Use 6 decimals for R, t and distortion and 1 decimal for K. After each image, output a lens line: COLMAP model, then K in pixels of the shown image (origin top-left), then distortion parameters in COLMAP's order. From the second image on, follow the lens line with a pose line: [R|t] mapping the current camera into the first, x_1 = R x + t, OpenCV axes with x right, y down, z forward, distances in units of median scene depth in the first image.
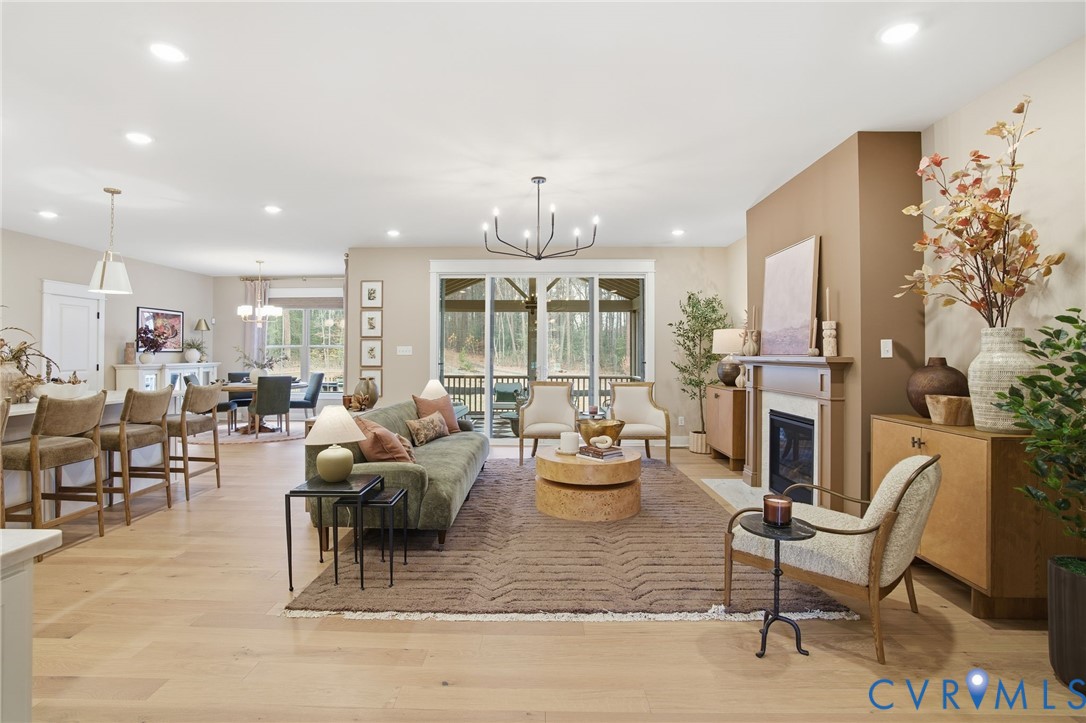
lens RADIAL K [[521.9, 0, 542.4], [0, 521.9, 351.2], [0, 0, 1]] dist [-0.036153, 0.001703]
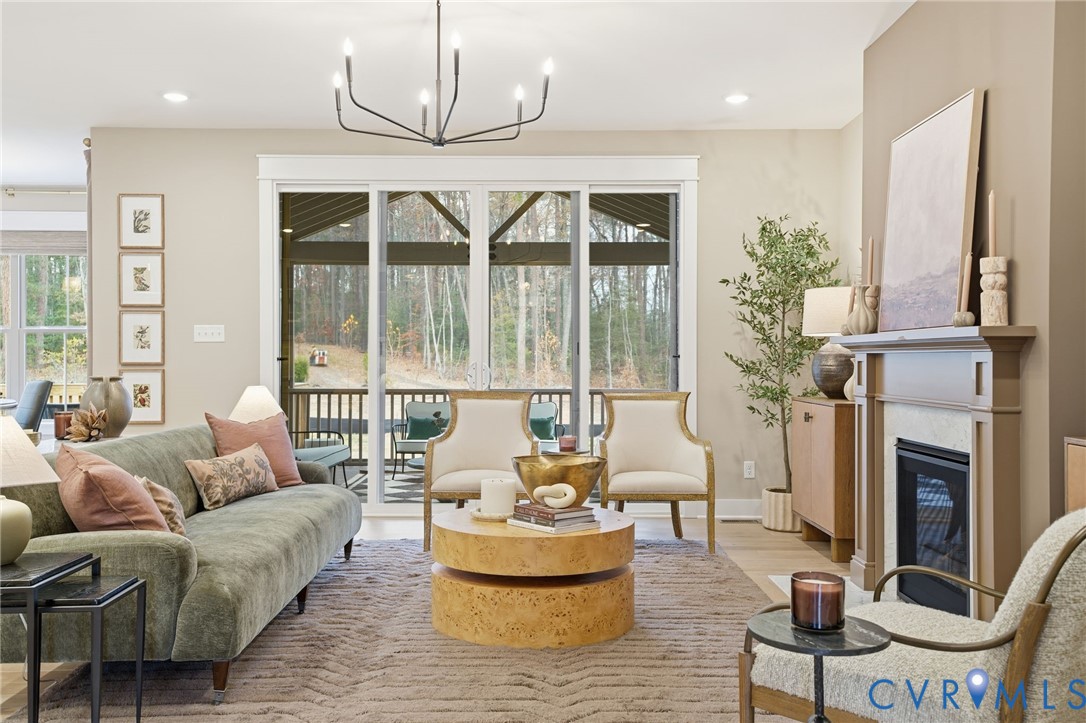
lens RADIAL K [[1014.5, 0, 538.8], [0, 1014.5, 363.6], [0, 0, 1]] dist [0.083283, 0.000000]
pose [[0.999948, -0.000949, 0.010169, 0.065591], [0.000826, 0.999926, 0.012139, 0.022869], [-0.010180, -0.012130, 0.999875, -0.009231]]
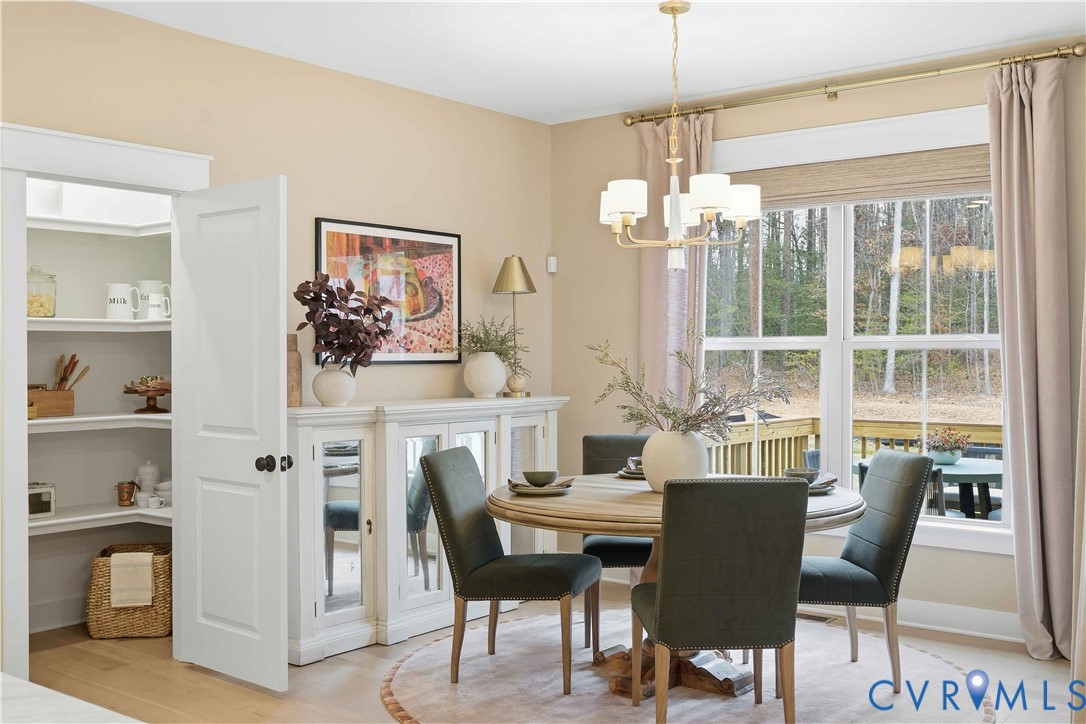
lens RADIAL K [[1014.5, 0, 542.2], [0, 1014.5, 357.9], [0, 0, 1]] dist [0.083283, 0.000000]
pose [[0.793112, 0.004182, -0.609061, -0.452717], [0.002910, 0.999939, 0.010655, -0.012523], [0.609069, -0.010223, 0.793052, 0.861821]]
